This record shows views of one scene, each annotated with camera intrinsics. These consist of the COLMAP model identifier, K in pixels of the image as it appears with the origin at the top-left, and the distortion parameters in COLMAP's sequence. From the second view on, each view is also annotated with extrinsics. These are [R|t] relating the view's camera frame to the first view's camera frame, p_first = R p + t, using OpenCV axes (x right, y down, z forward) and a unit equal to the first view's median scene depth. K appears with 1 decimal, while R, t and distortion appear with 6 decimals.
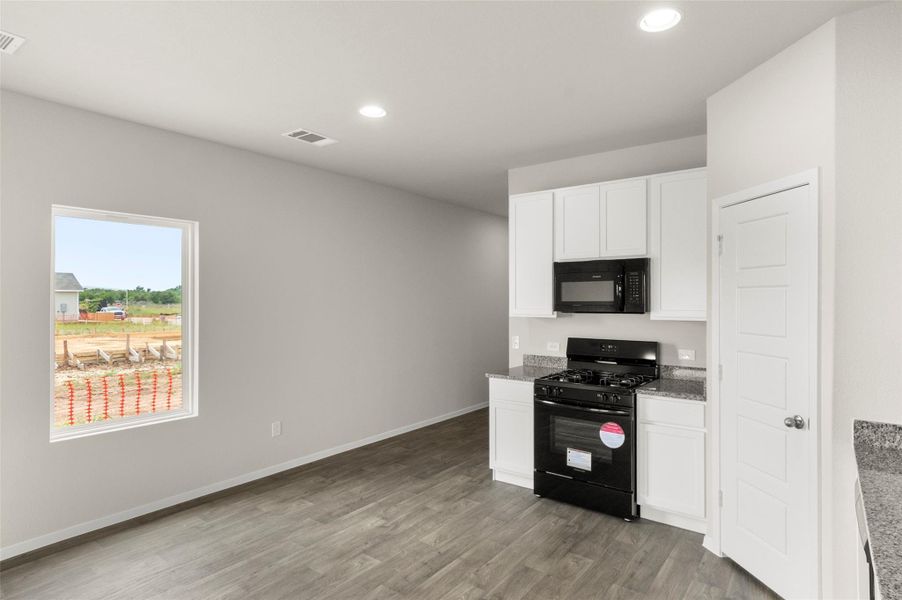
lens RADIAL K [[487.5, 0, 479.3], [0, 487.5, 303.7], [0, 0, 1]] dist [0.030517, -0.035577]
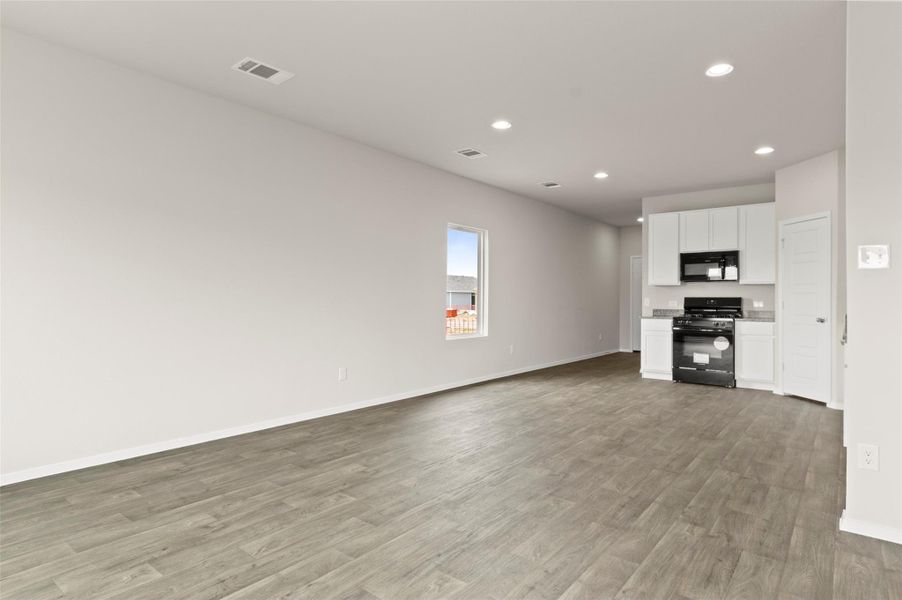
lens RADIAL K [[487.5, 0, 479.3], [0, 487.5, 303.7], [0, 0, 1]] dist [0.030517, -0.035577]
pose [[0.999807, 0.006074, -0.018694, -0.597632], [-0.006139, 0.999975, -0.003463, 0.119594], [0.018673, 0.003577, 0.999819, -0.869733]]
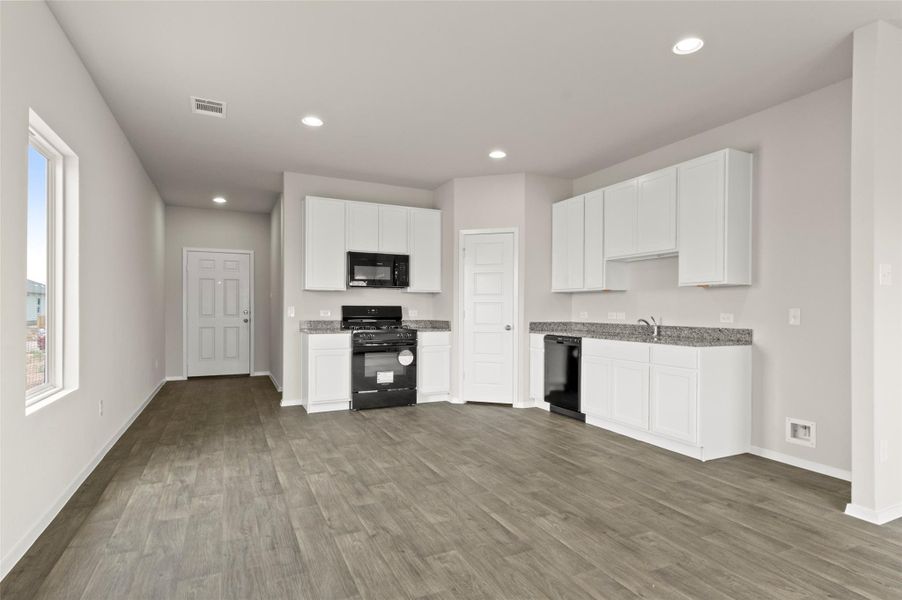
lens RADIAL K [[476.8, 0, 472.7], [0, 476.8, 316.6], [0, 0, 1]] dist [-0.002878, -0.001335]
pose [[0.461739, -0.008805, 0.886972, -1.022919], [0.003843, 0.999961, 0.007926, 0.107595], [-0.887007, -0.000251, 0.461755, 0.028483]]
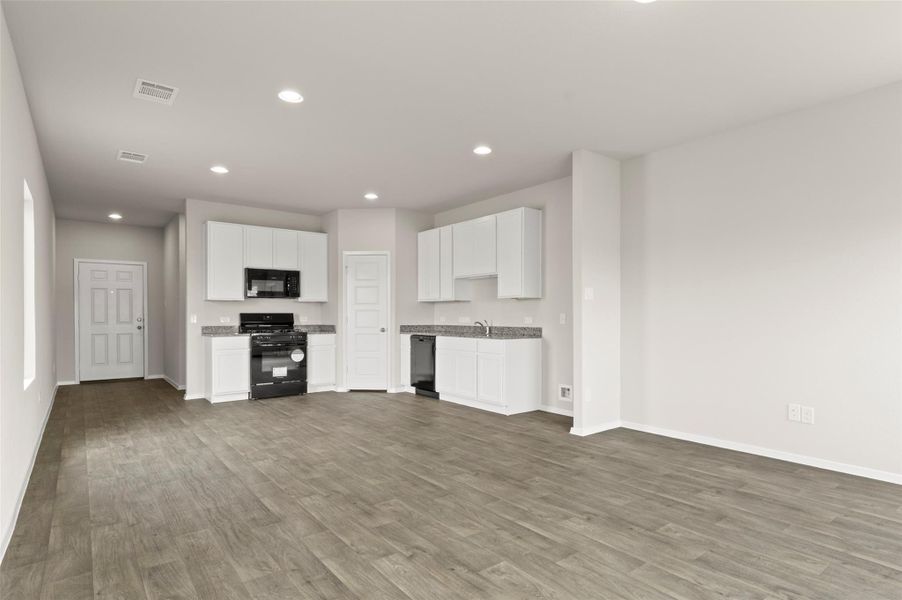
lens RADIAL K [[476.8, 0, 472.7], [0, 476.8, 316.6], [0, 0, 1]] dist [-0.002878, -0.001335]
pose [[0.260596, -0.000736, 0.965448, -1.396041], [0.012398, 0.999920, -0.002585, 0.111792], [-0.965368, 0.012643, 0.260584, -0.229875]]
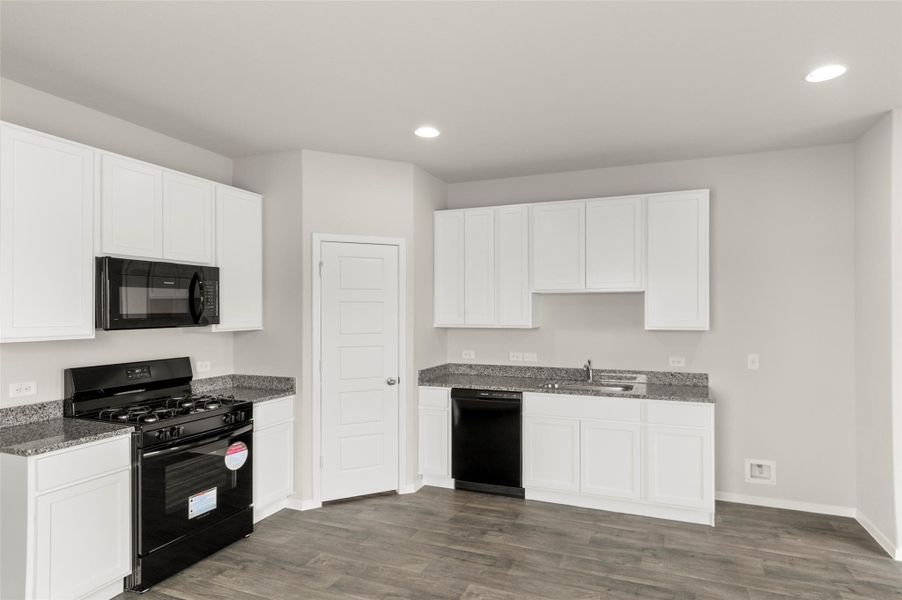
lens RADIAL K [[487.5, 0, 479.3], [0, 487.5, 303.7], [0, 0, 1]] dist [0.030517, -0.035577]
pose [[-0.257228, 0.015623, 0.966224, -0.713605], [0.014311, 0.999821, -0.012356, -0.003147], [-0.966245, 0.010649, -0.257406, 0.741597]]
